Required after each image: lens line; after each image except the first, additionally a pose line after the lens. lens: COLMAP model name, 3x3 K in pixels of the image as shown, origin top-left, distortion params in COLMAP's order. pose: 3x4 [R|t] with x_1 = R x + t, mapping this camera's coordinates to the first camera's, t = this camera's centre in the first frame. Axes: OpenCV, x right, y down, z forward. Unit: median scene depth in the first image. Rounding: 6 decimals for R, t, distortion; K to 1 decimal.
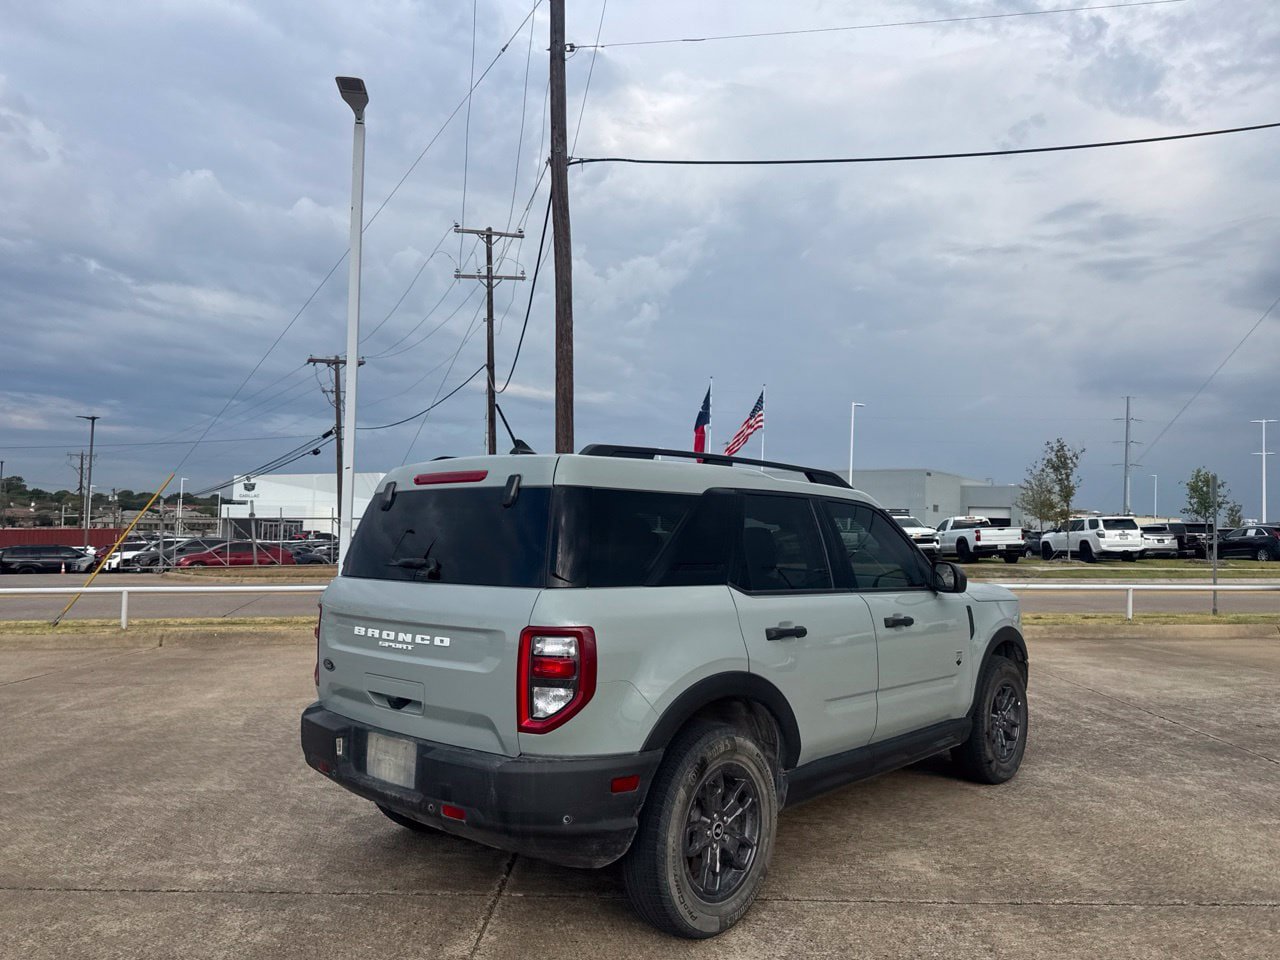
lens RADIAL K [[903.1, 0, 634.3], [0, 903.1, 508.9], [0, 0, 1]] dist [0.022856, -0.032856]
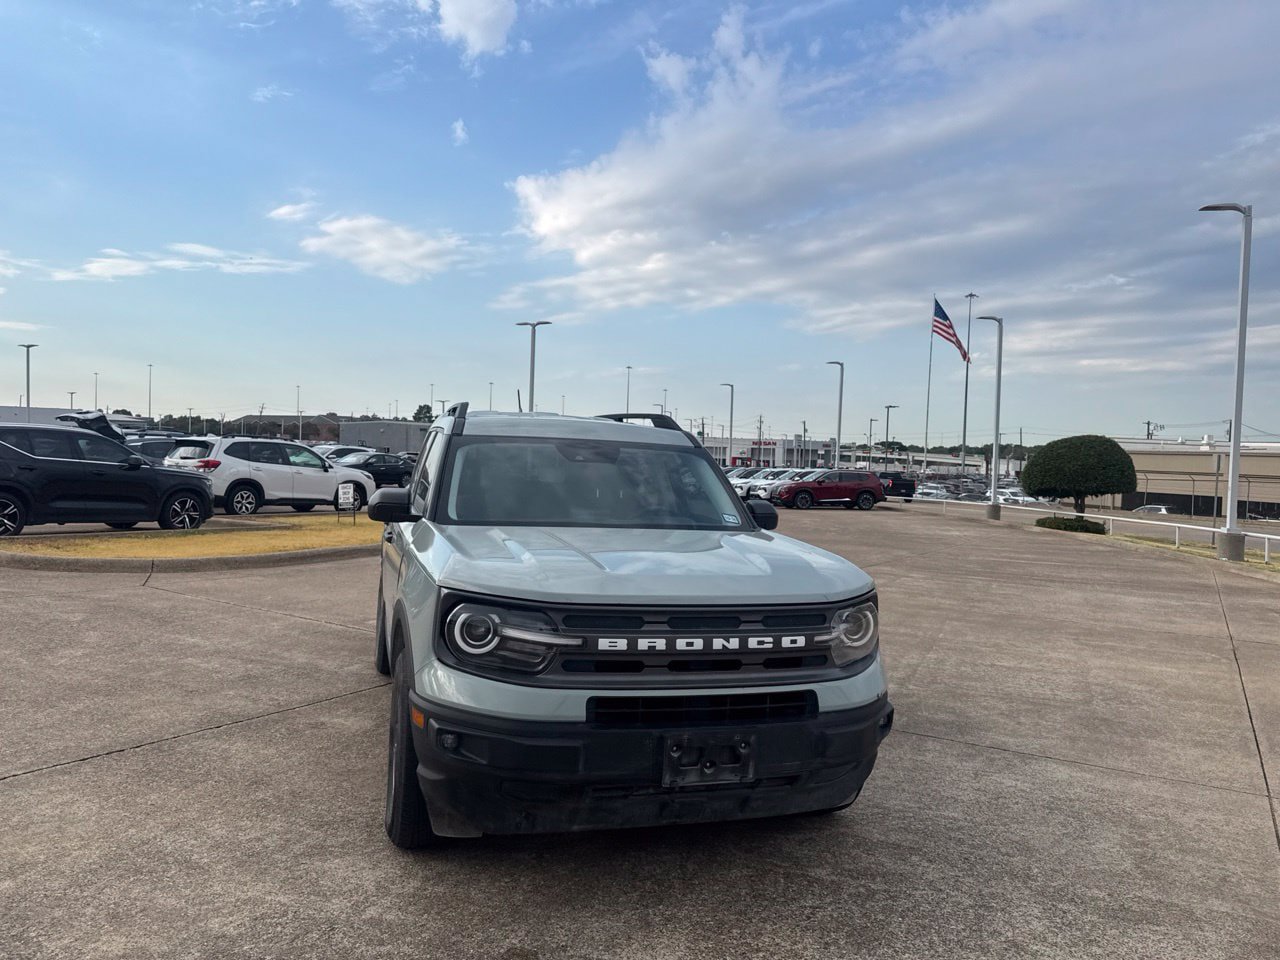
lens RADIAL K [[903.1, 0, 638.2], [0, 903.1, 470.3], [0, 0, 1]] dist [0.022856, -0.032856]
pose [[-0.506478, -0.021556, -0.861984, 0.405885], [-0.023609, 0.999659, -0.011127, 0.018193], [0.861930, 0.014715, -0.506814, 0.674661]]
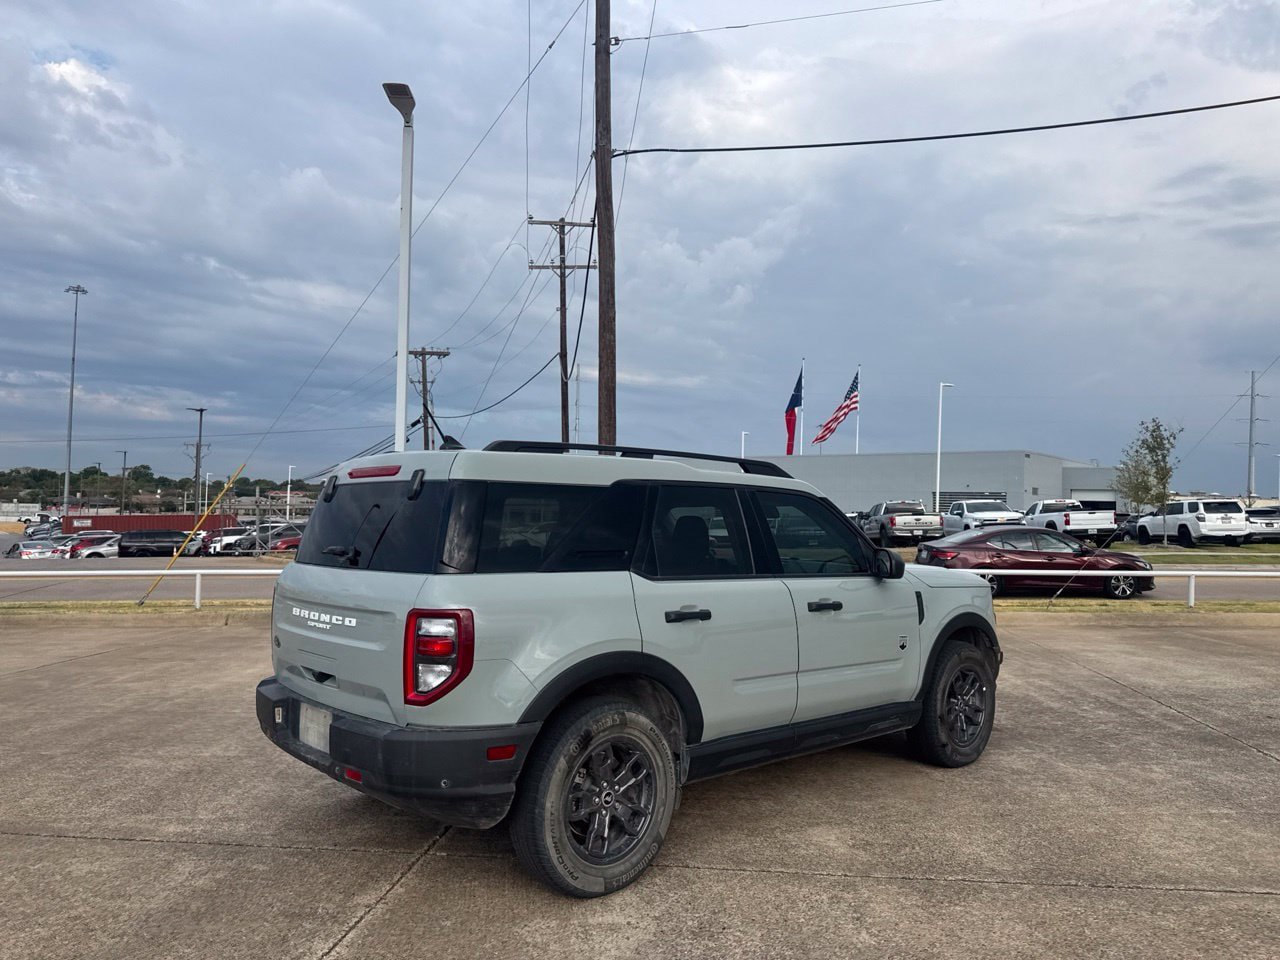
lens RADIAL K [[903.1, 0, 642.0], [0, 903.1, 504.9], [0, 0, 1]] dist [0.022856, -0.032856]
pose [[0.995240, -0.003566, -0.097394, 0.067926], [0.004842, 0.999905, 0.012872, -0.002308], [0.097338, -0.013283, 0.995163, -0.017615]]
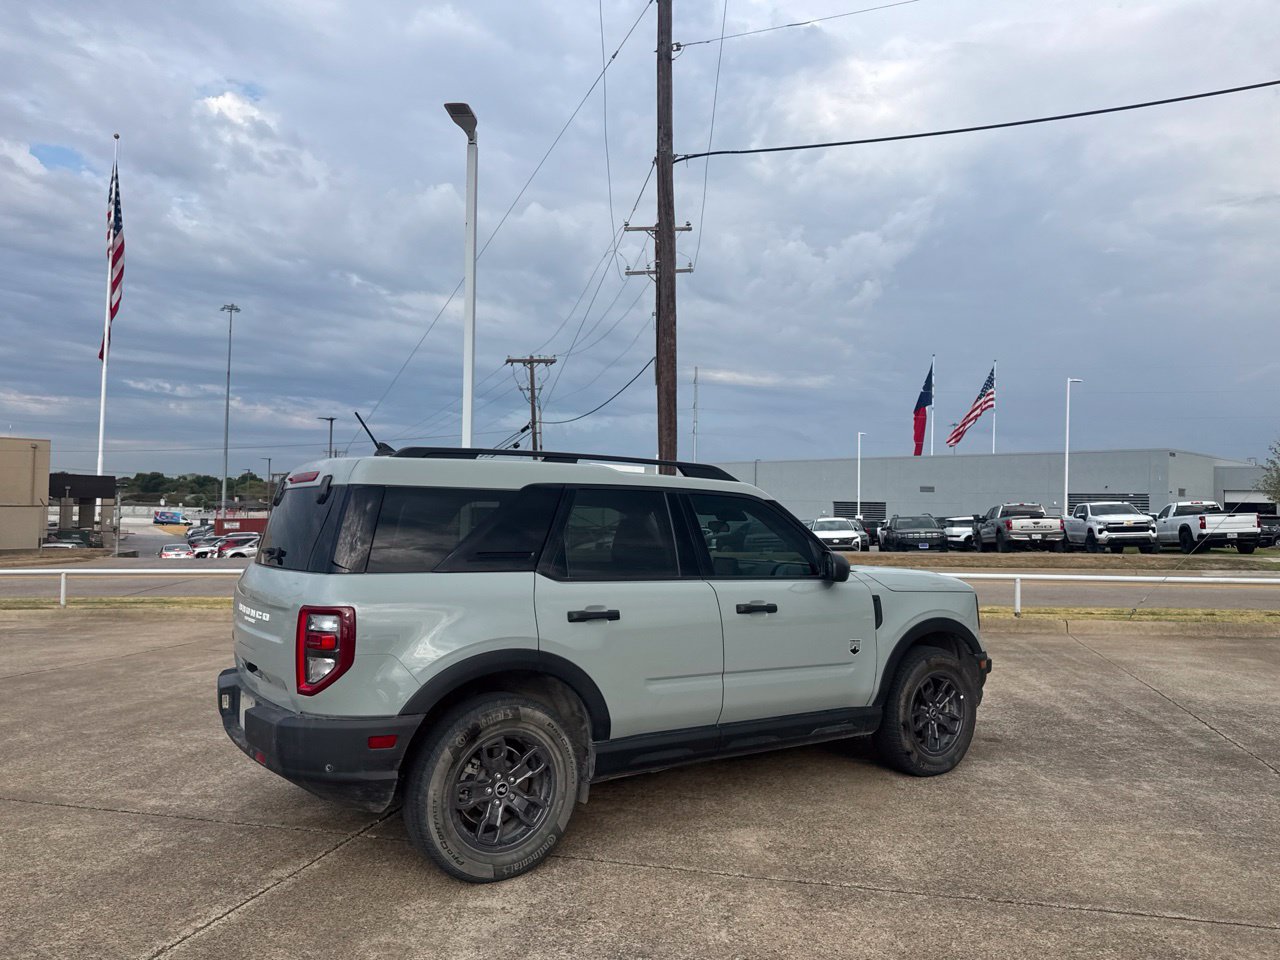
lens RADIAL K [[903.1, 0, 641.8], [0, 903.1, 511.1], [0, 0, 1]] dist [0.022856, -0.032856]
pose [[0.972393, -0.004339, -0.233311, 0.149192], [0.008207, 0.999844, 0.015609, -0.002029], [0.233207, -0.017093, 0.972277, -0.013176]]
